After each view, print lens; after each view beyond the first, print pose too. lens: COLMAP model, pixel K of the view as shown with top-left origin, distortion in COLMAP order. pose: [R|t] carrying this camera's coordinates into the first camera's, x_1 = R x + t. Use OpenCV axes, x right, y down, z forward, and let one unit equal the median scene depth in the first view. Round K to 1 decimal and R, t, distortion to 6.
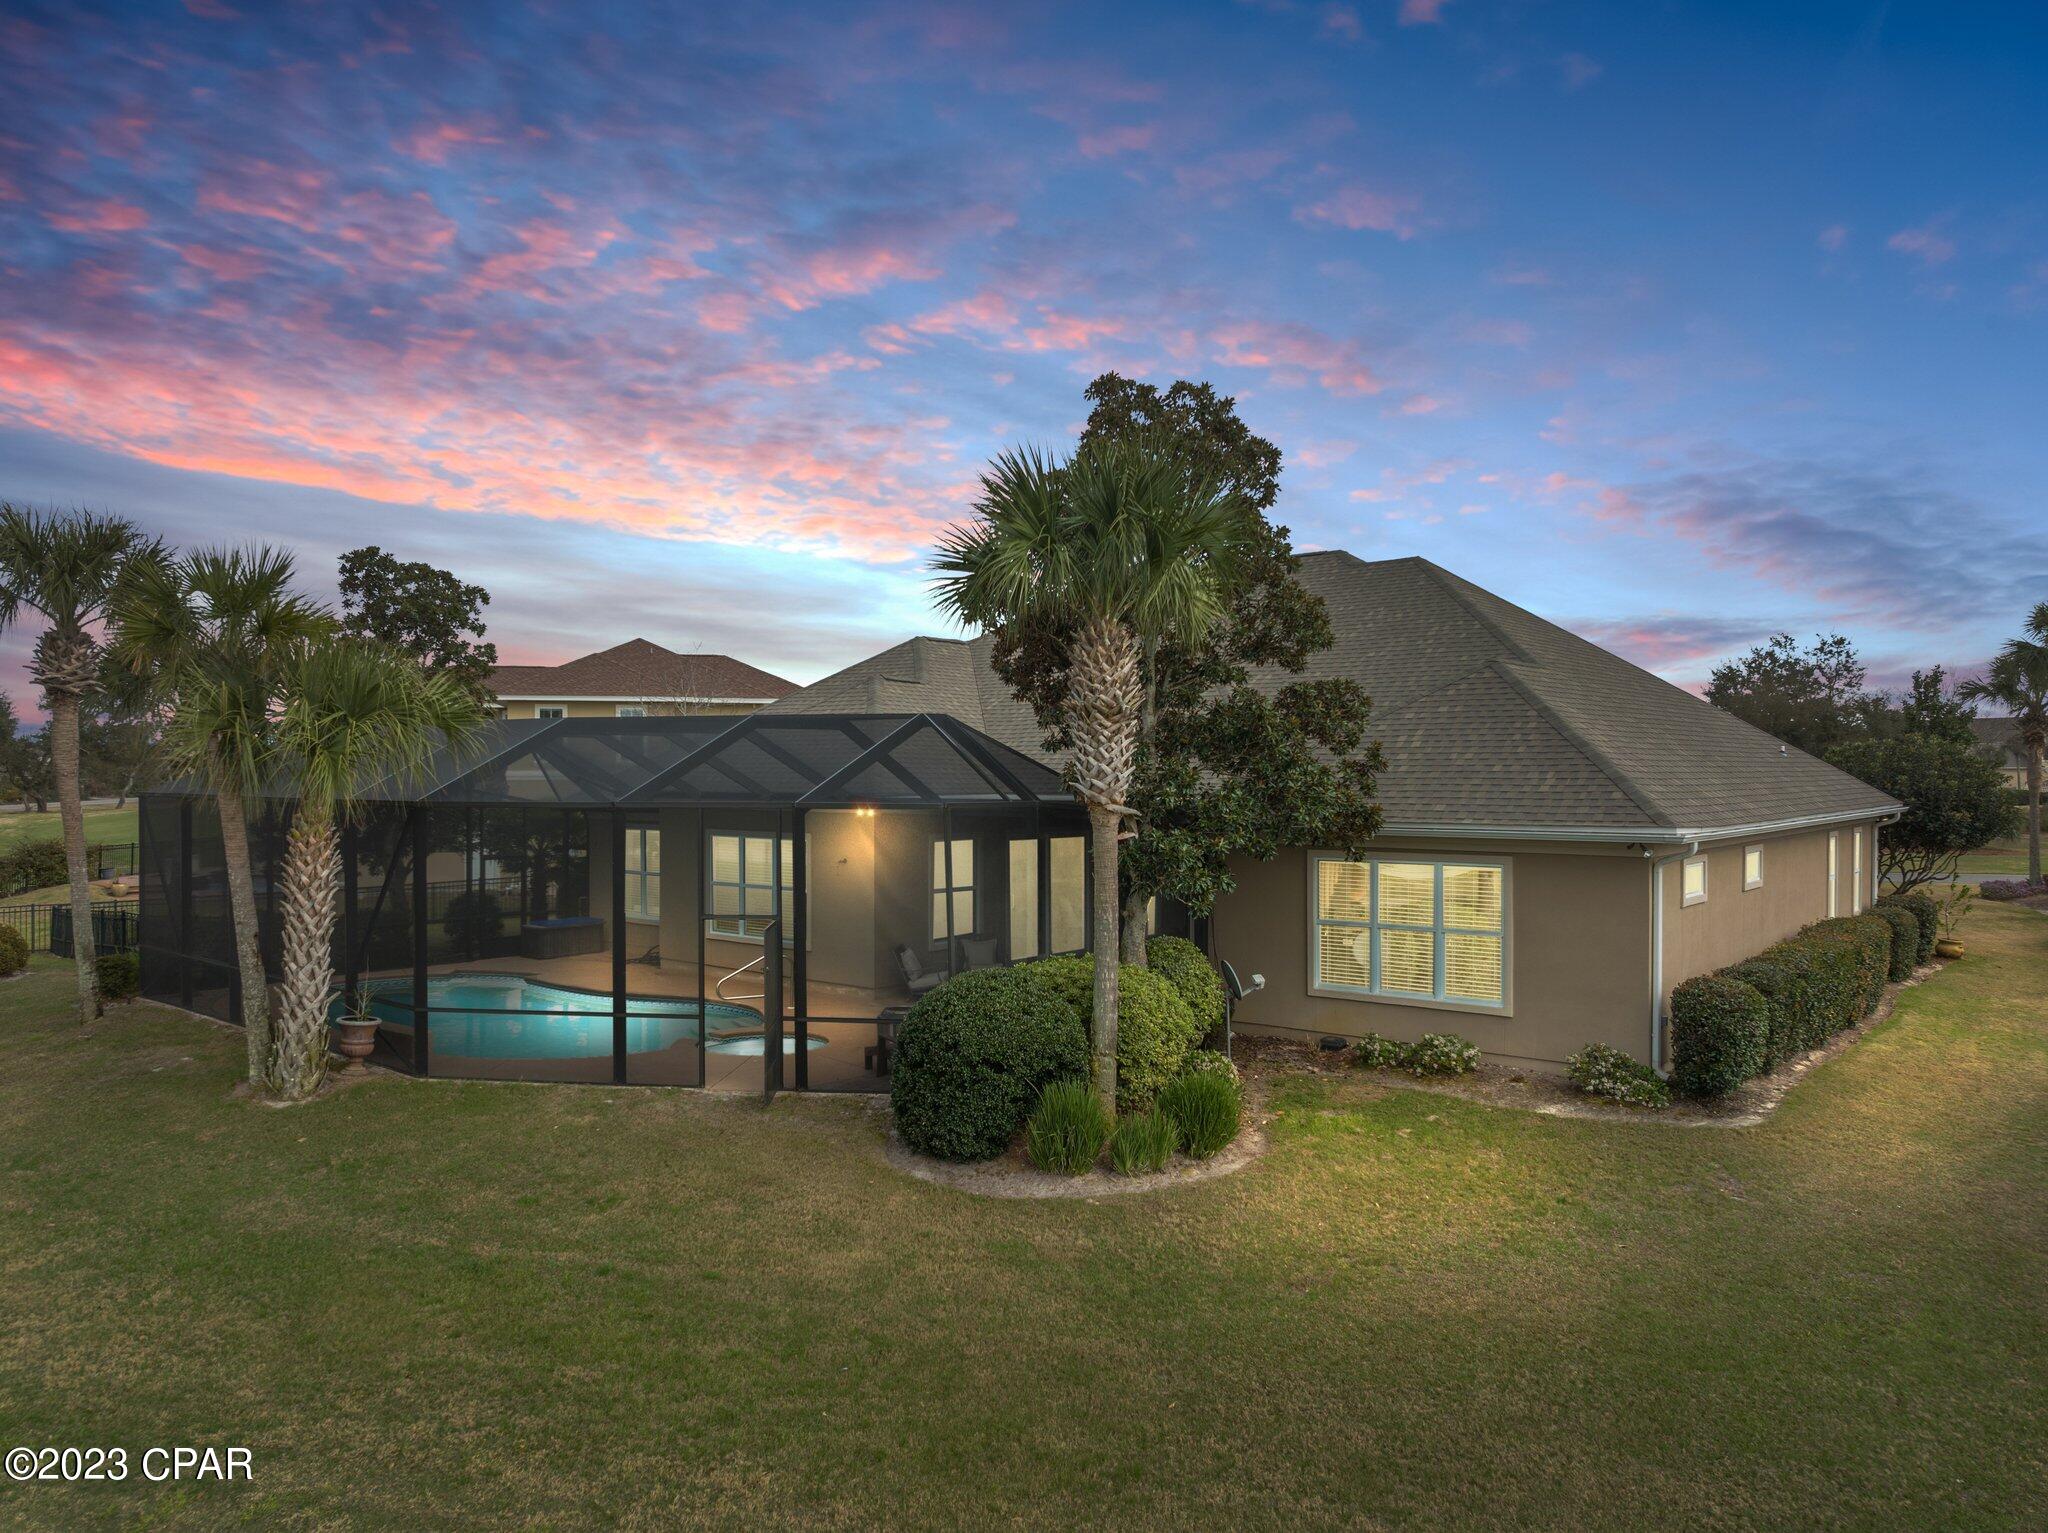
lens RADIAL K [[1431.1, 0, 1014.6], [0, 1431.1, 763.5], [0, 0, 1]] dist [-0.037253, 0.007746]
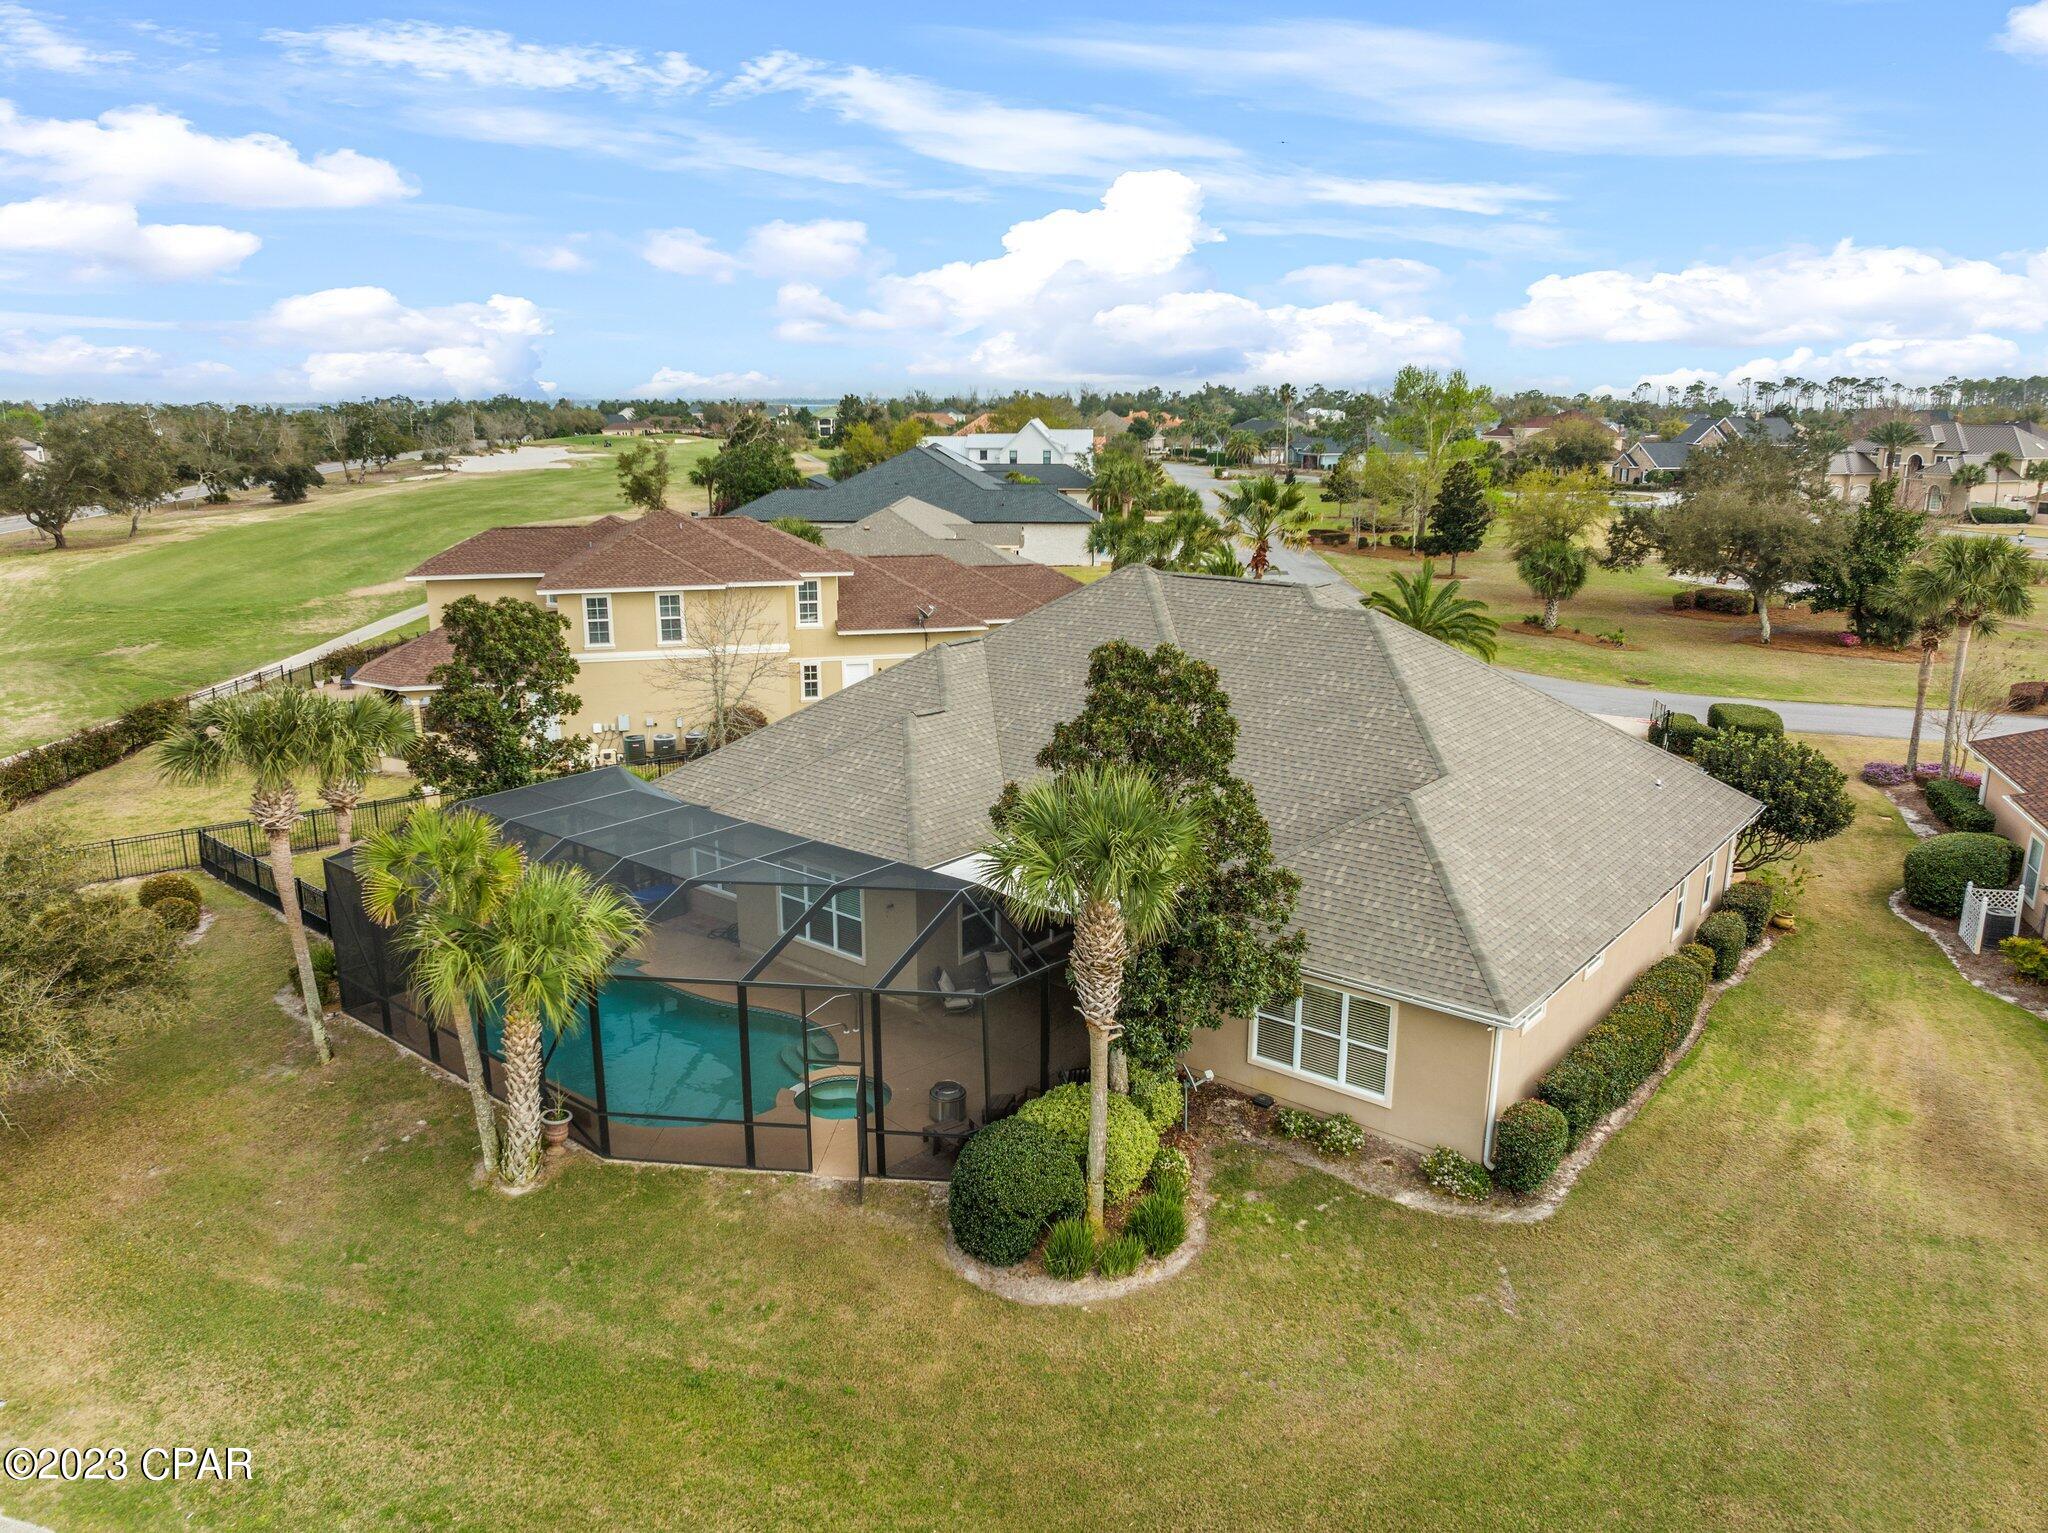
lens RADIAL K [[1431.1, 0, 1014.6], [0, 1431.1, 763.5], [0, 0, 1]] dist [-0.037253, 0.007746]
pose [[0.999986, -0.000876, 0.005307, -0.027870], [-0.000465, 0.968879, 0.247534, -0.591514], [-0.005359, -0.247533, 0.968865, -0.309106]]
